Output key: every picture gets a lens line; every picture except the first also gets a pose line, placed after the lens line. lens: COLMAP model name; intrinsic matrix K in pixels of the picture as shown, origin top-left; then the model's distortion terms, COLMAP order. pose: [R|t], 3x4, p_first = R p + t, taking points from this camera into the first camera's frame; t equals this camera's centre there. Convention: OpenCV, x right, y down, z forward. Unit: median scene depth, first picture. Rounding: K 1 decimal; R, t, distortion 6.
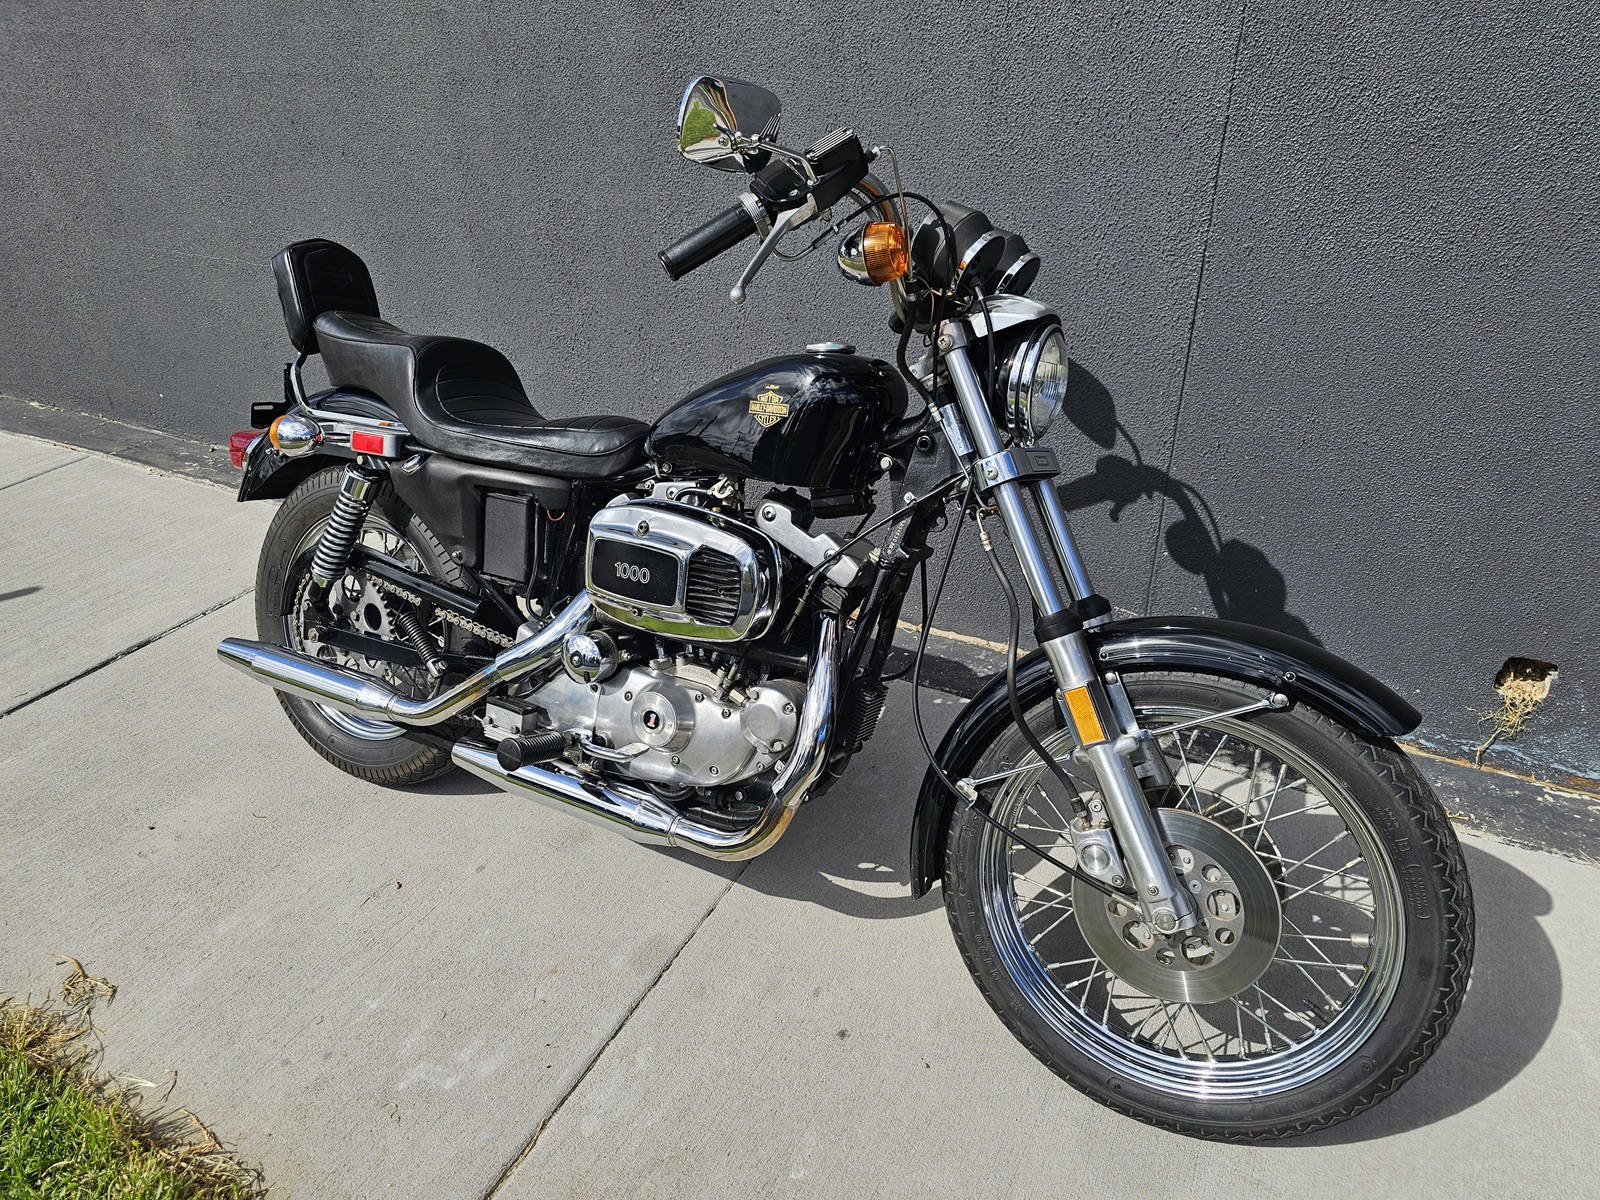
lens RADIAL K [[1072.0, 0, 806.3], [0, 1072.0, 590.7], [0, 0, 1]] dist [0.034670, -0.020266]
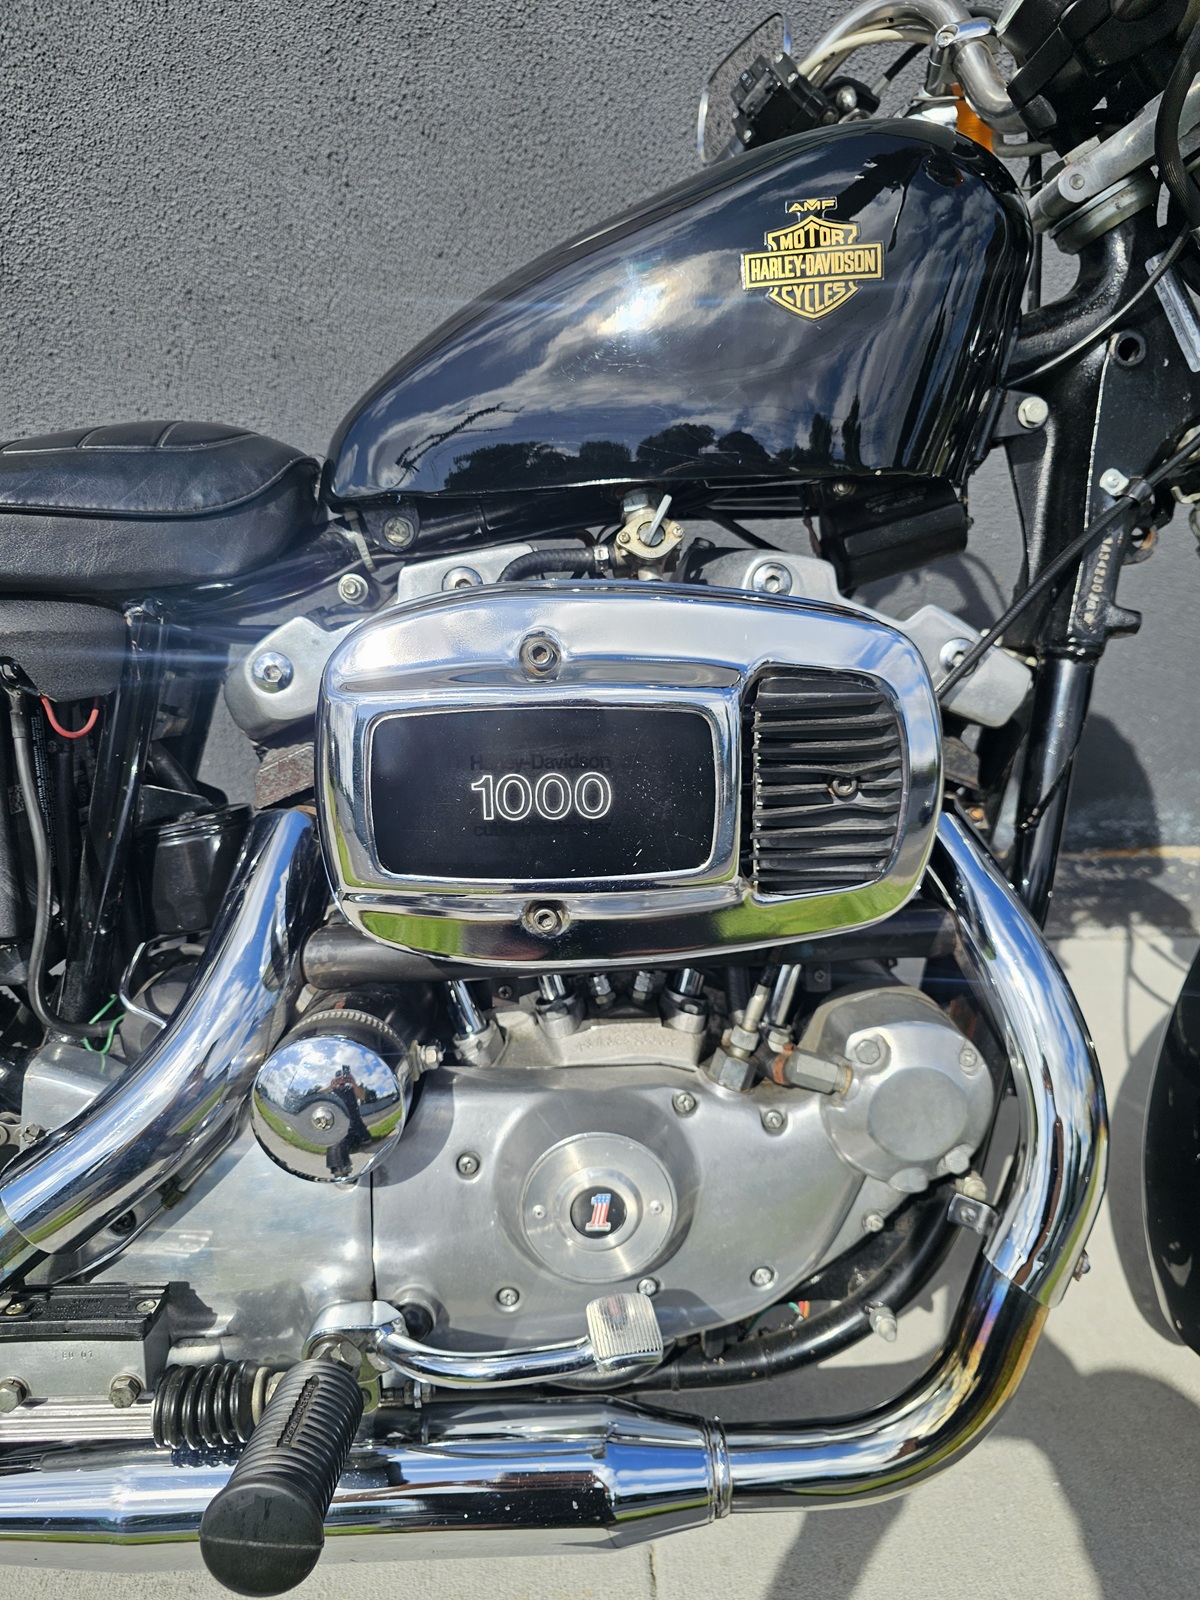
lens RADIAL K [[1072.0, 0, 577.9], [0, 1072.0, 806.3], [0, 0, 1]] dist [0.034670, -0.020266]
pose [[0.854789, -0.208537, 0.475234, -0.287084], [0.220952, 0.974813, 0.030338, -0.020751], [-0.469591, 0.079072, 0.879336, 0.677464]]
